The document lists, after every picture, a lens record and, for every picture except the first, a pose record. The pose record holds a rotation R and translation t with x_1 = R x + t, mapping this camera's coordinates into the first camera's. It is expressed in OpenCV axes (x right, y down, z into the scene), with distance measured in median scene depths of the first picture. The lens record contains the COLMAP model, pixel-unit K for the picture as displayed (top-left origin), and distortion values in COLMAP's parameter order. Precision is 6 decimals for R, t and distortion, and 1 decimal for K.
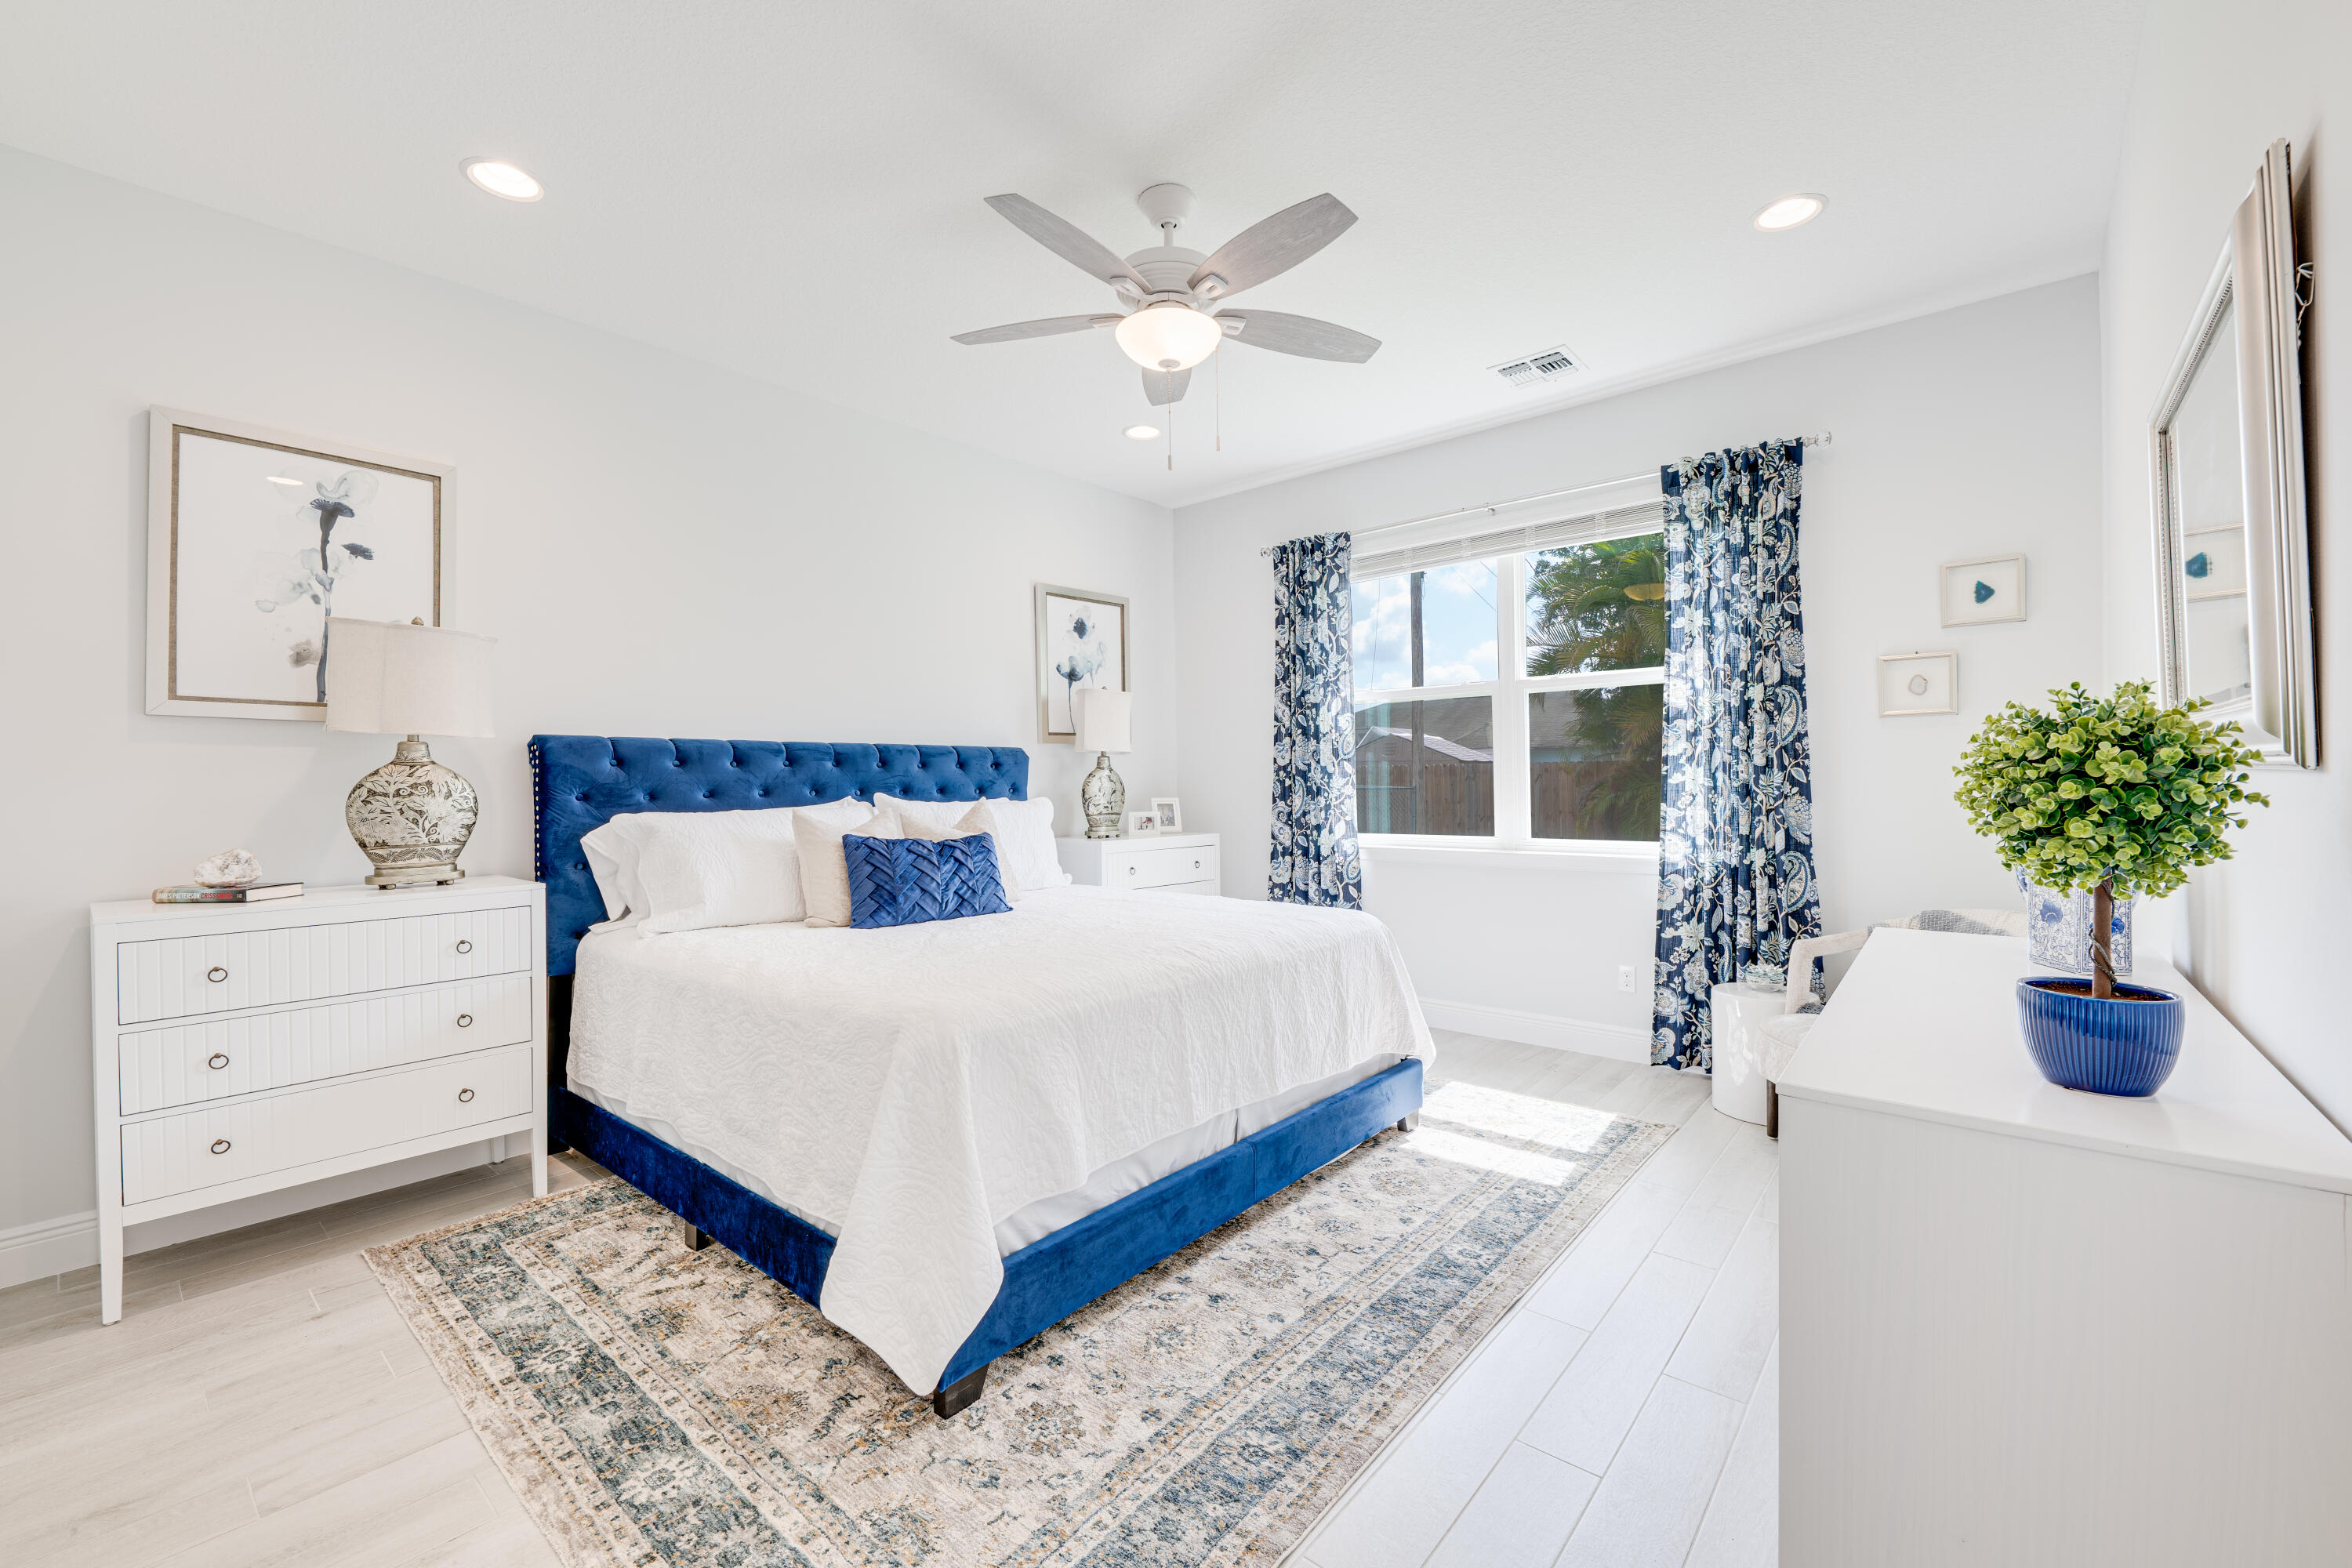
lens RADIAL K [[949.8, 0, 1176.9], [0, 949.8, 790.7], [0, 0, 1]] dist [0.013072, -0.008099]
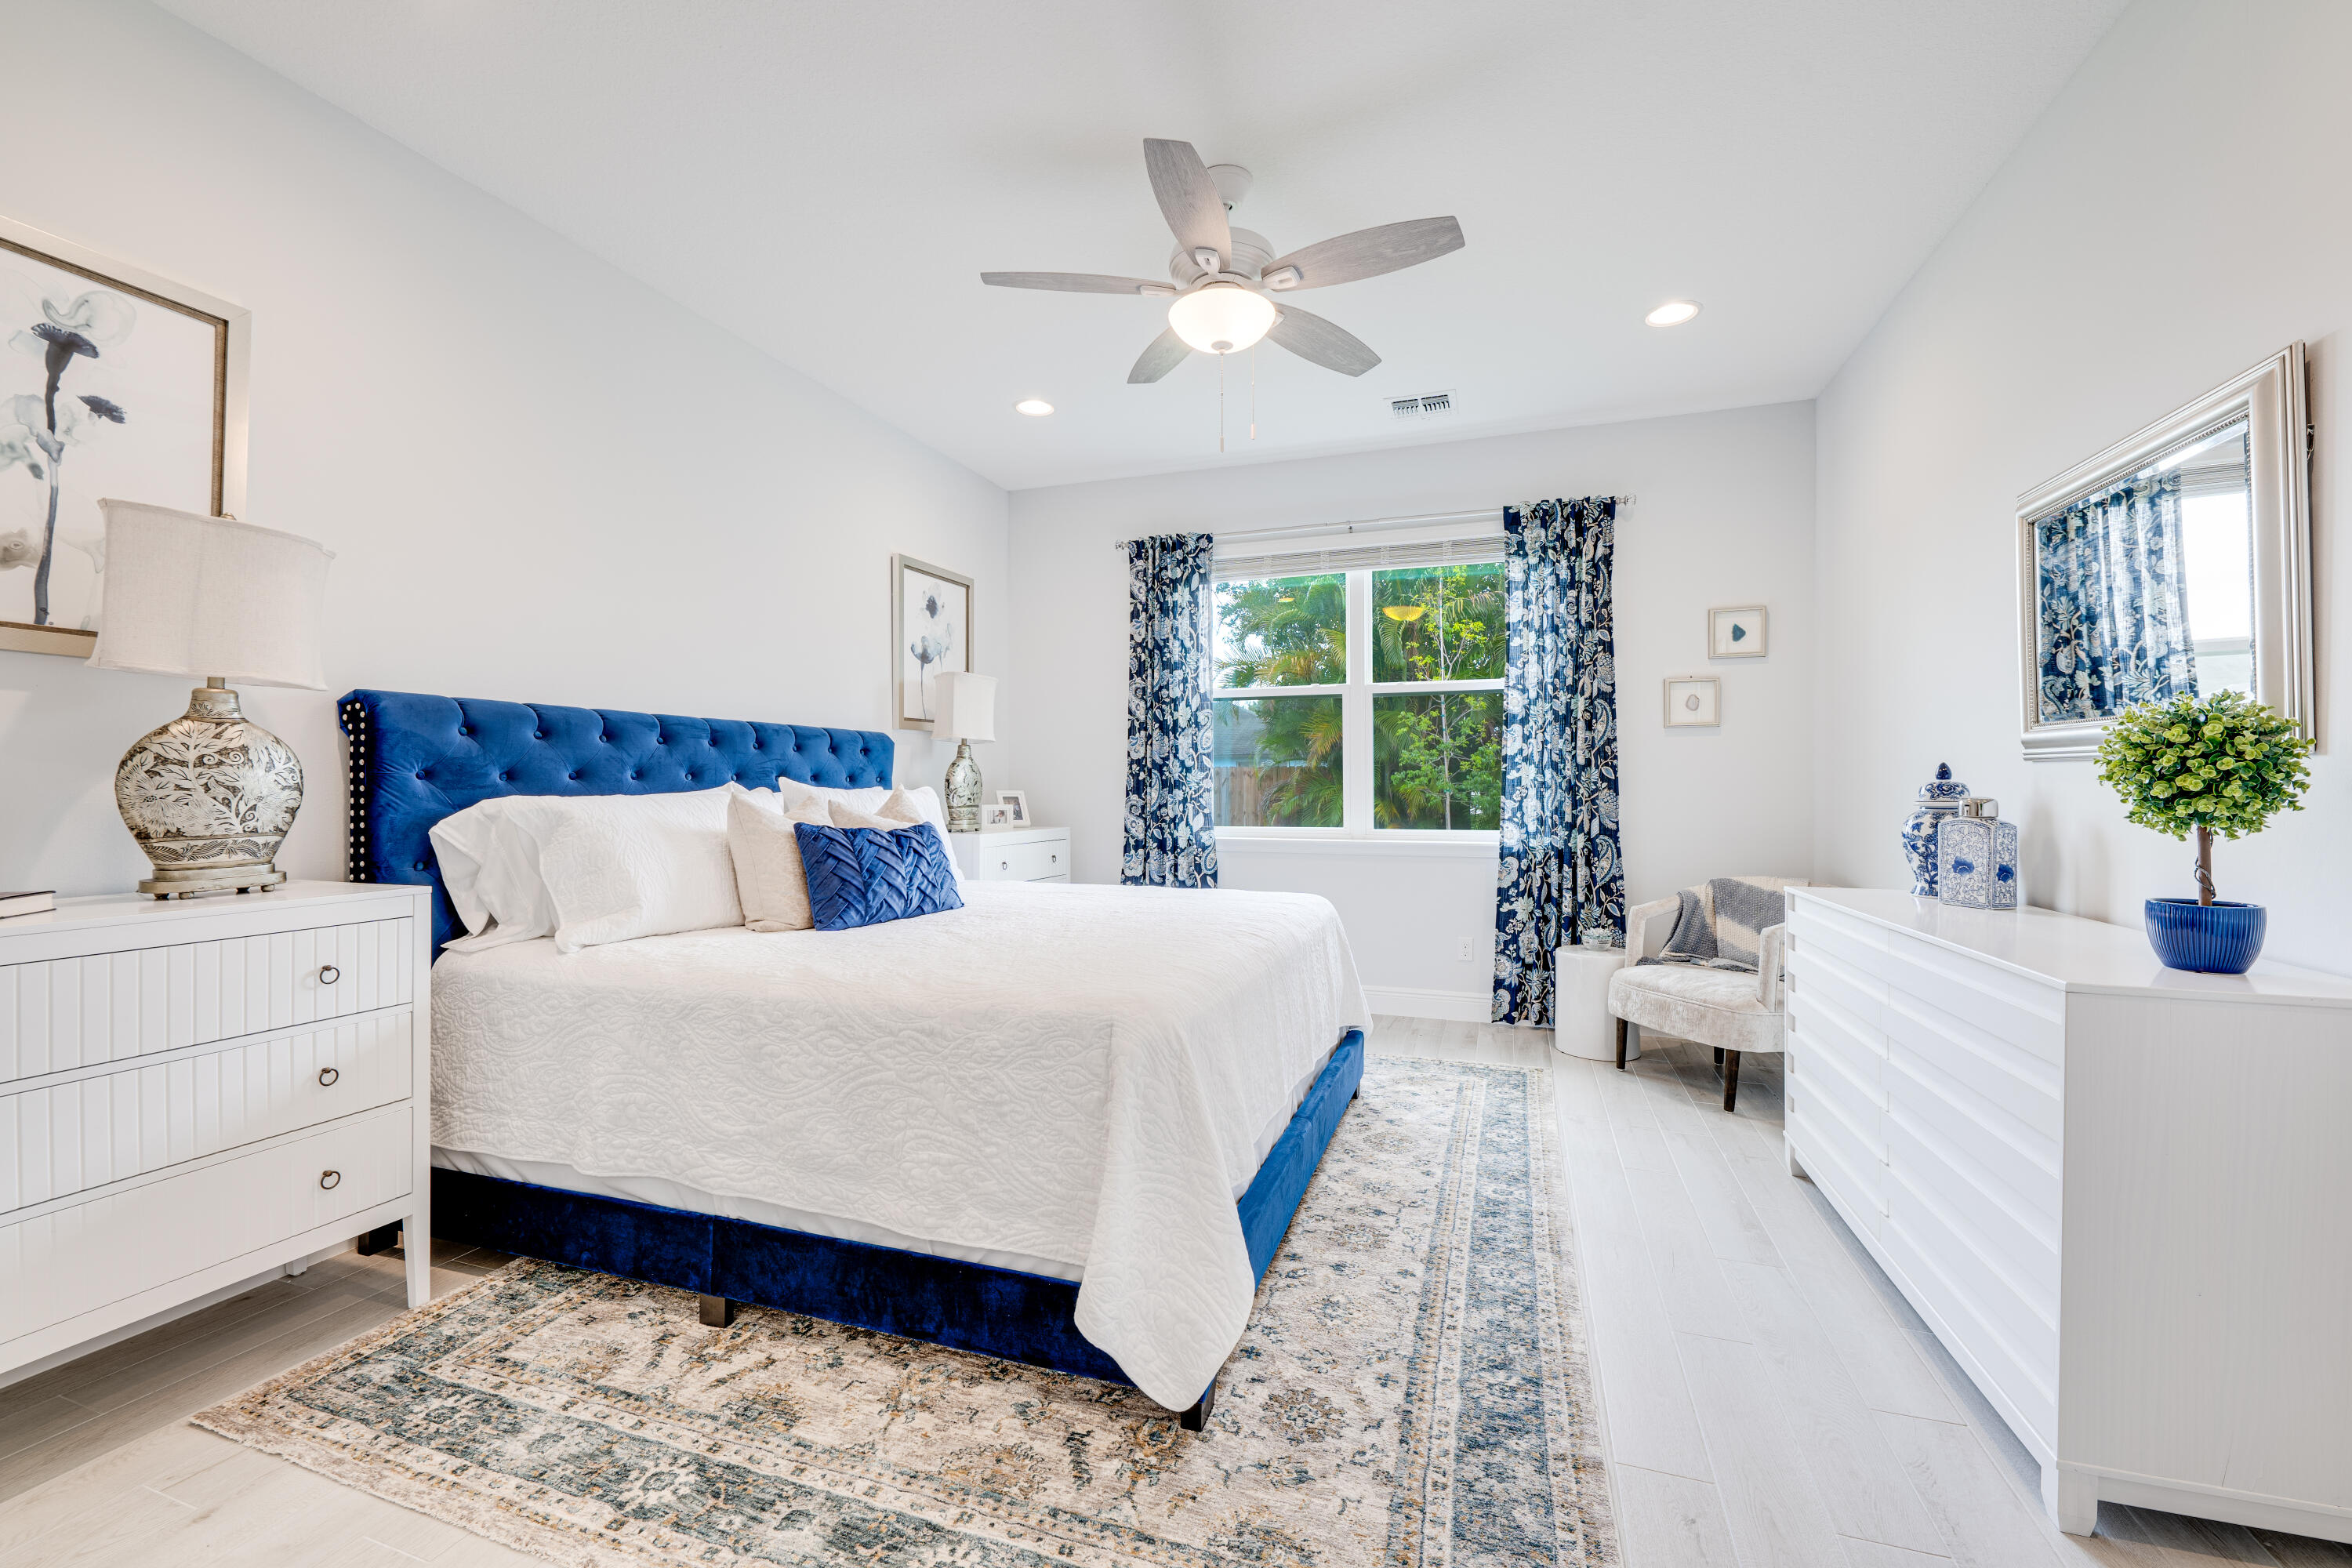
lens RADIAL K [[949.8, 0, 1186.0], [0, 949.8, 789.0], [0, 0, 1]] dist [0.013072, -0.008099]
pose [[0.931234, 0.009219, 0.364305, -0.383365], [-0.007299, 0.999951, -0.006647, 0.021320], [-0.364348, 0.003531, 0.931256, 0.082445]]
